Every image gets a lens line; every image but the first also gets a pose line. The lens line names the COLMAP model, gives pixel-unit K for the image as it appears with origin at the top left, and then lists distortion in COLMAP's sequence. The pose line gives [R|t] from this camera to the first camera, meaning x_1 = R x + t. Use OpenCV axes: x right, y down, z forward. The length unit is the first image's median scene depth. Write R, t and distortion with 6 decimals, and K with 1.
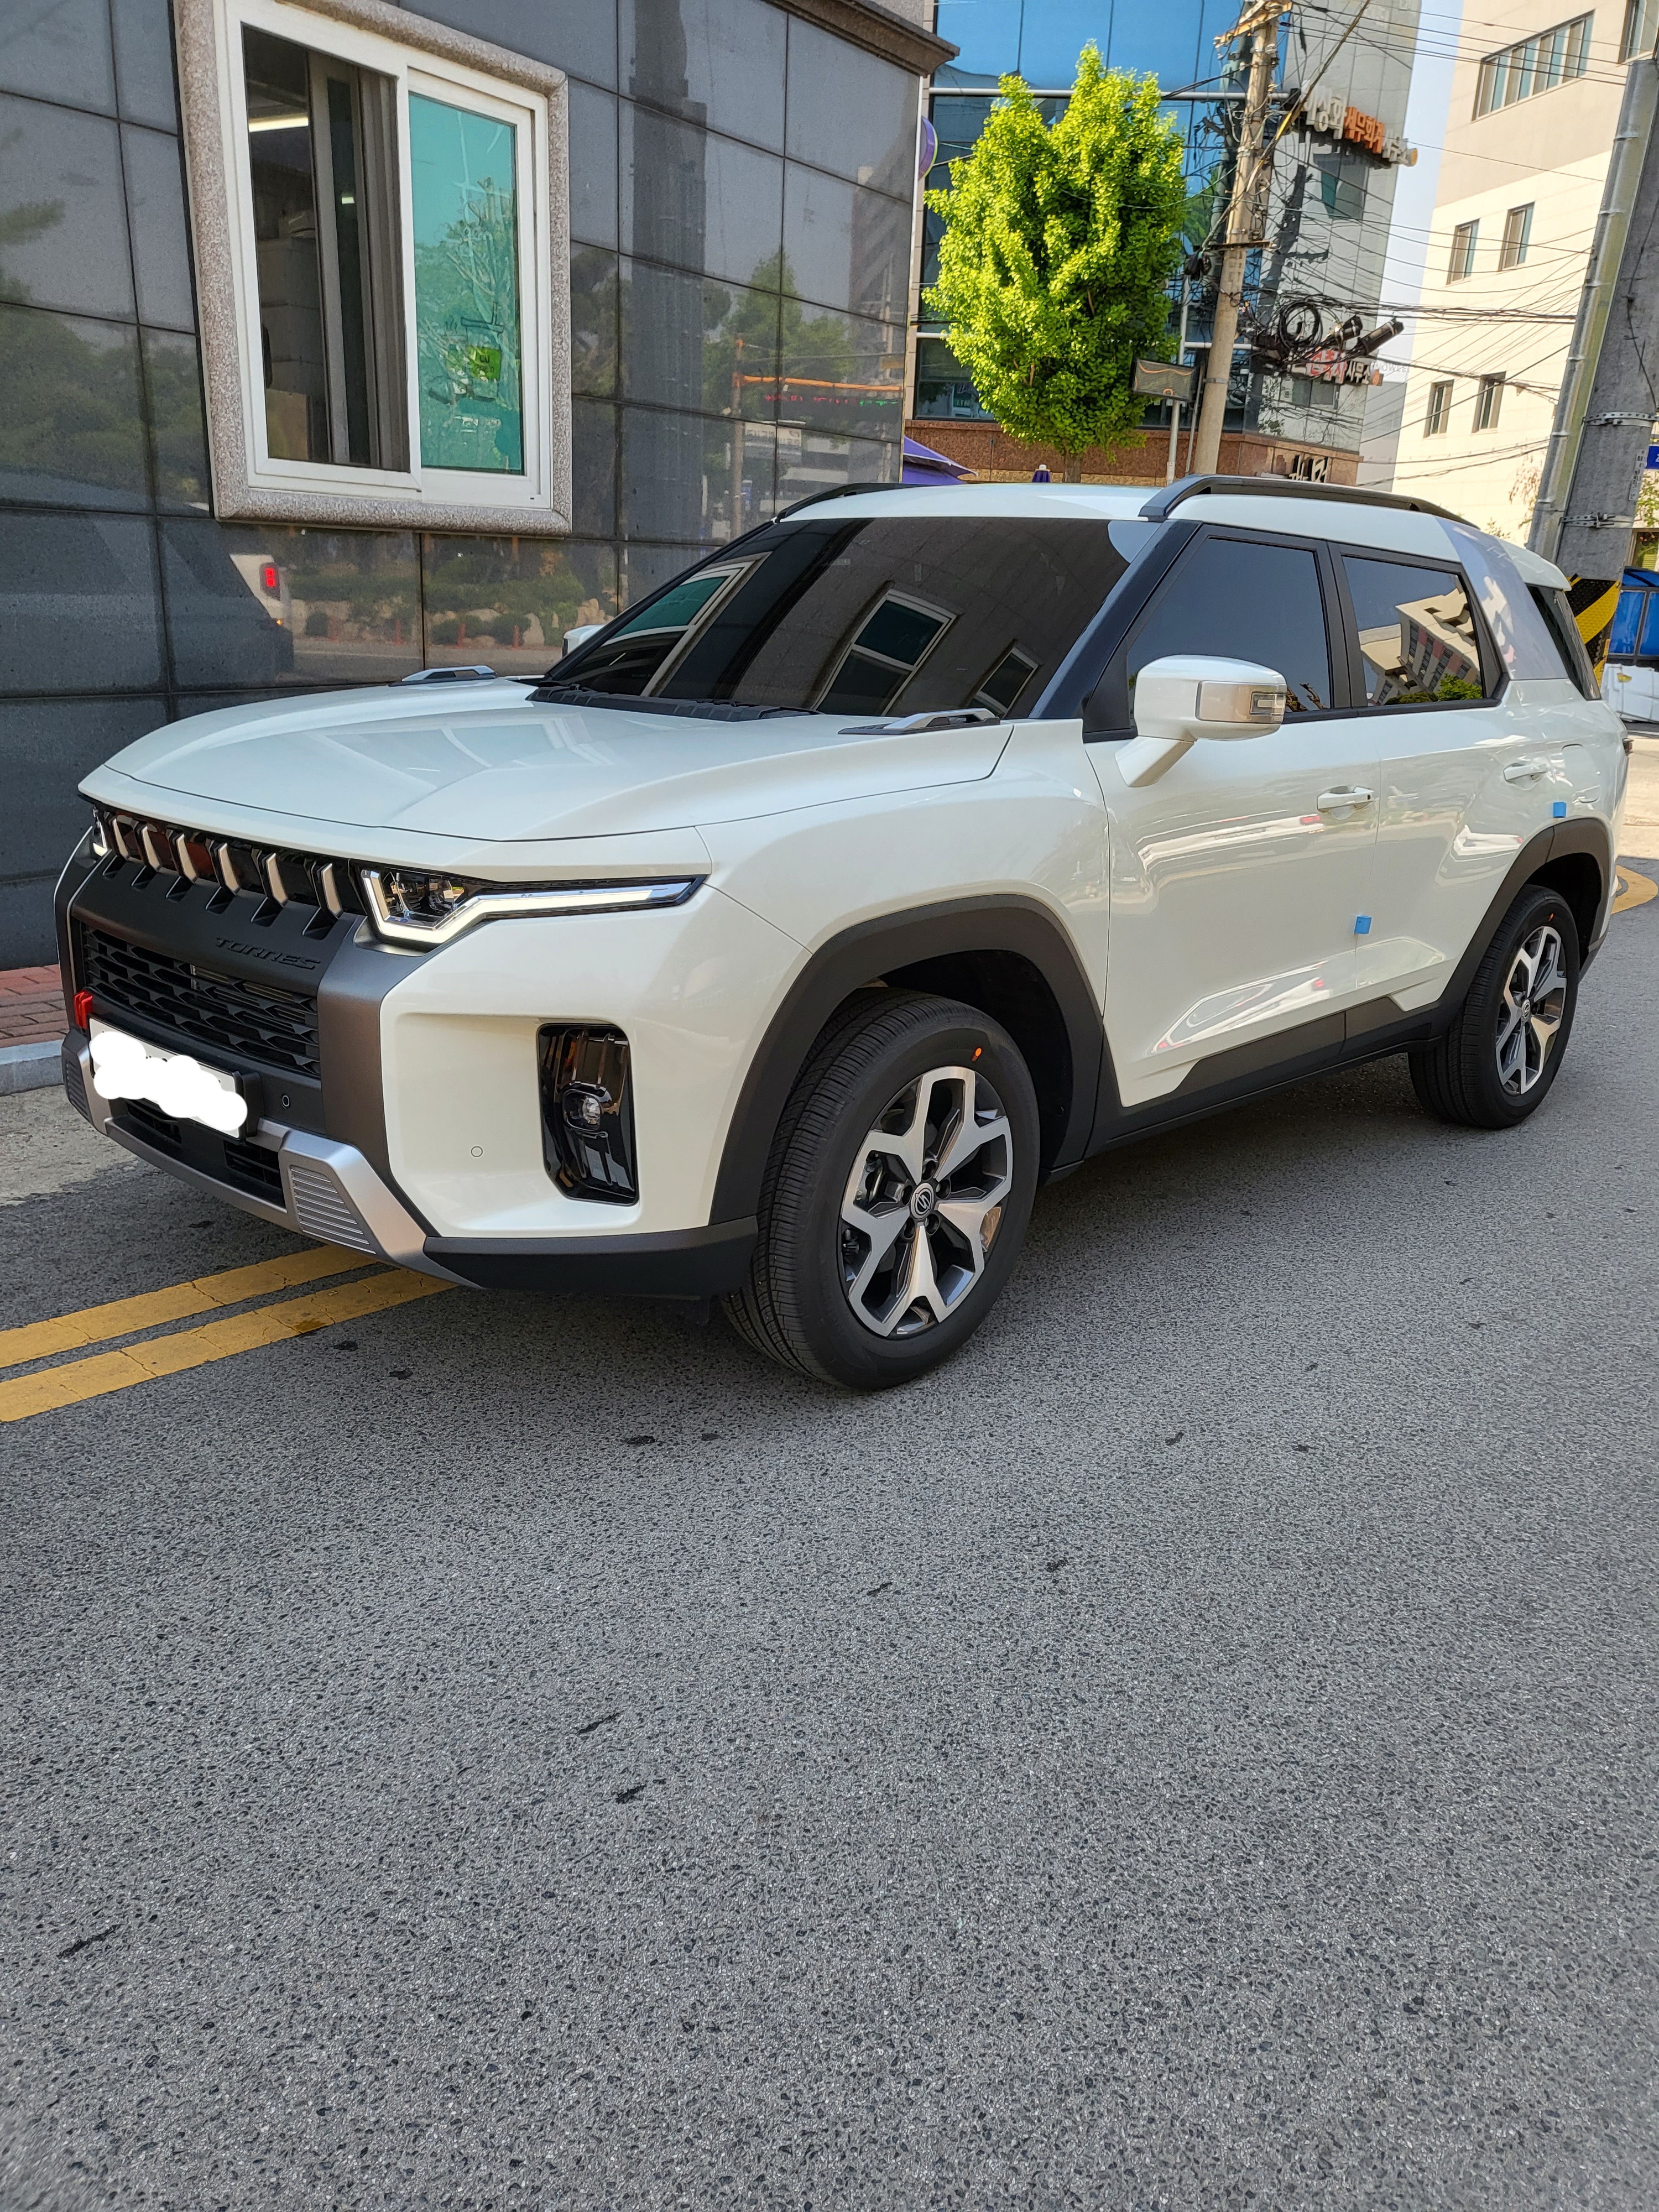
lens RADIAL K [[1690.6, 0, 829.5], [0, 1690.6, 1106.0], [0, 0, 1]] dist [0.019510, 0.009190]
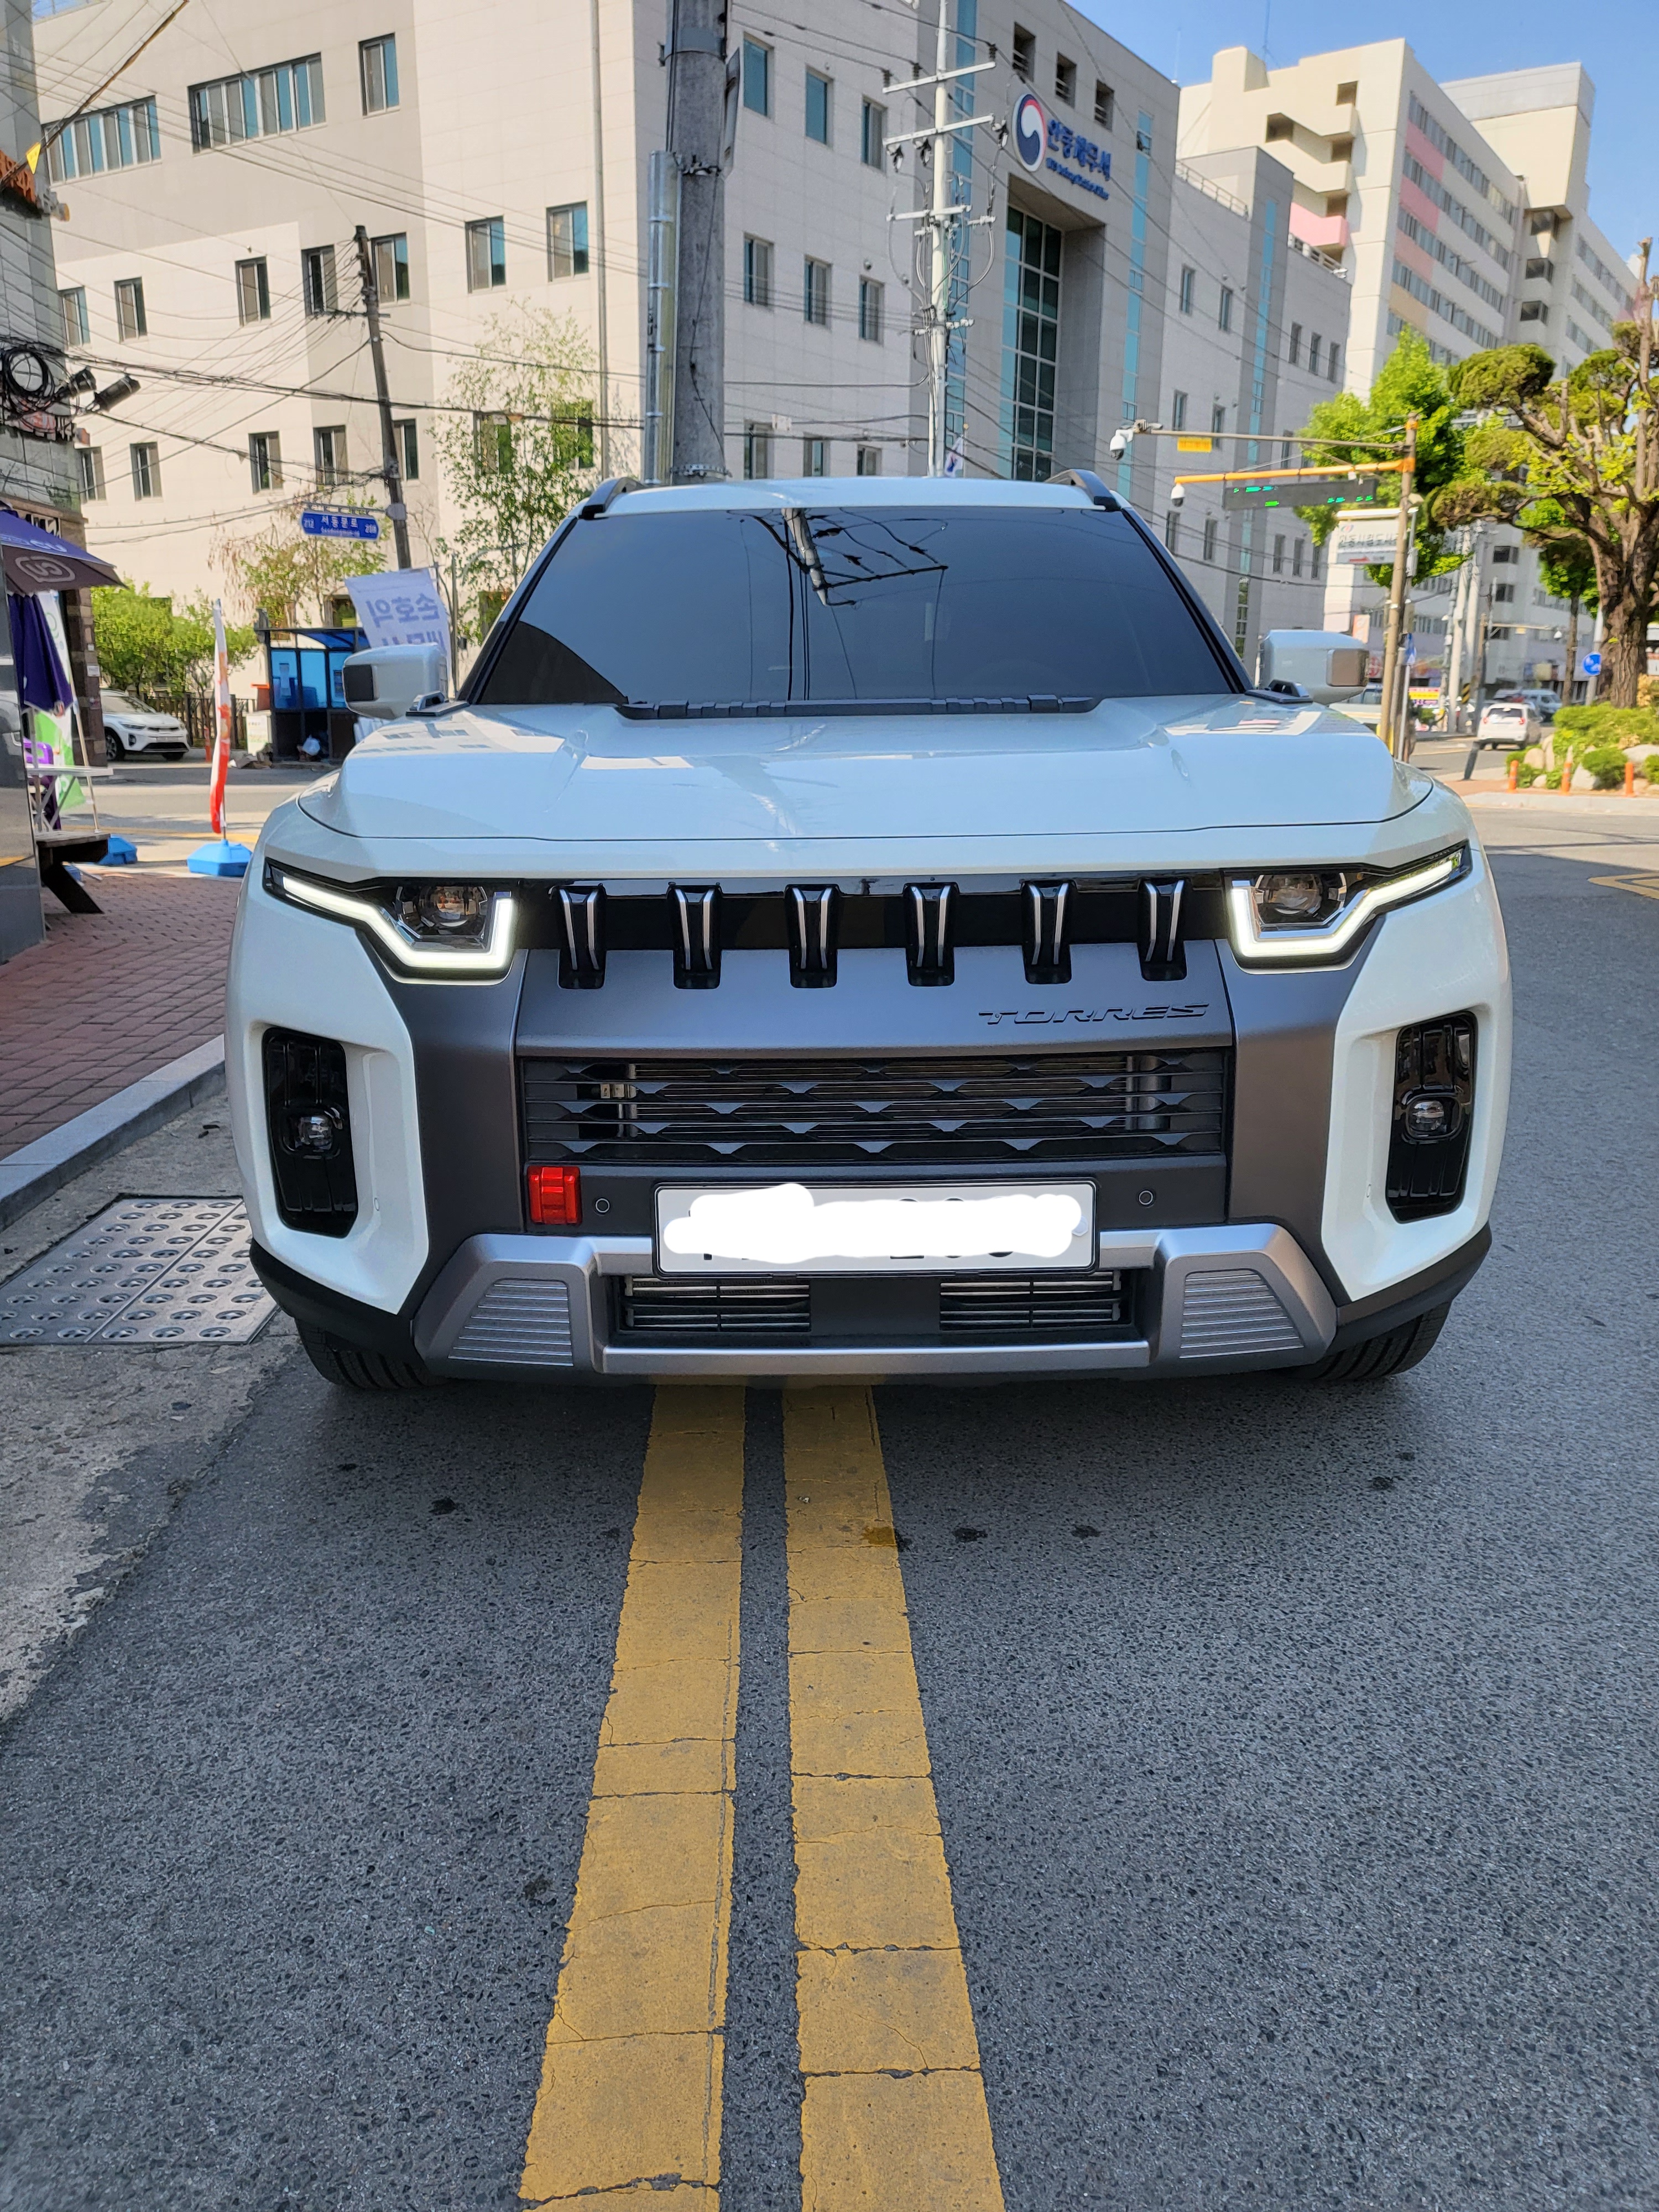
lens RADIAL K [[1690.6, 0, 829.5], [0, 1690.6, 1106.0], [0, 0, 1]] dist [0.019510, 0.009190]
pose [[0.728120, -0.204361, 0.654276, -0.632149], [0.229176, 0.972170, 0.048613, -0.078253], [-0.646002, 0.114549, 0.754692, 0.352830]]
